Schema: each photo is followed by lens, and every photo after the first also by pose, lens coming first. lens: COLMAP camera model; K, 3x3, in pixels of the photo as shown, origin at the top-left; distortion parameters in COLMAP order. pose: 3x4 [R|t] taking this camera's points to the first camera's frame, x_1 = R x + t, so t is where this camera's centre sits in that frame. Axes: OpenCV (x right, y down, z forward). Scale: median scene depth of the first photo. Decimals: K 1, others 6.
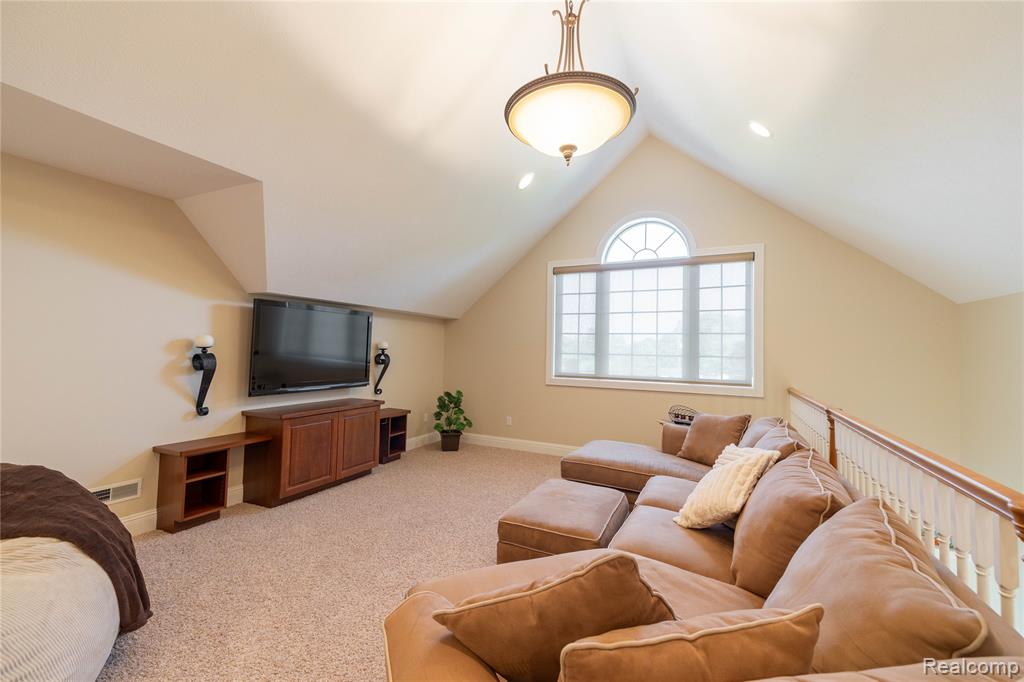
lens RADIAL K [[429.9, 0, 514.5], [0, 429.9, 335.6], [0, 0, 1]] dist [0.040446, -0.008752]
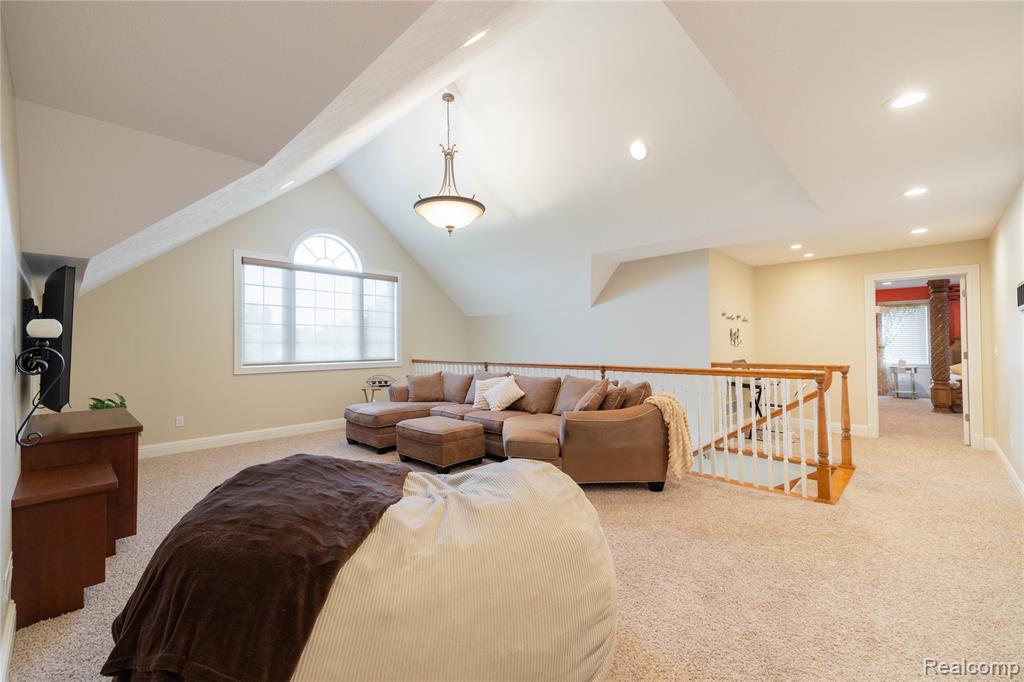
lens RADIAL K [[448.8, 0, 517.1], [0, 448.8, 334.7], [0, 0, 1]] dist [0.021482, 0.000307]
pose [[0.270960, -0.000281, 0.962590, -0.794737], [-0.024753, 0.999667, 0.007259, -0.001141], [-0.962272, -0.025794, 0.270863, 0.101598]]
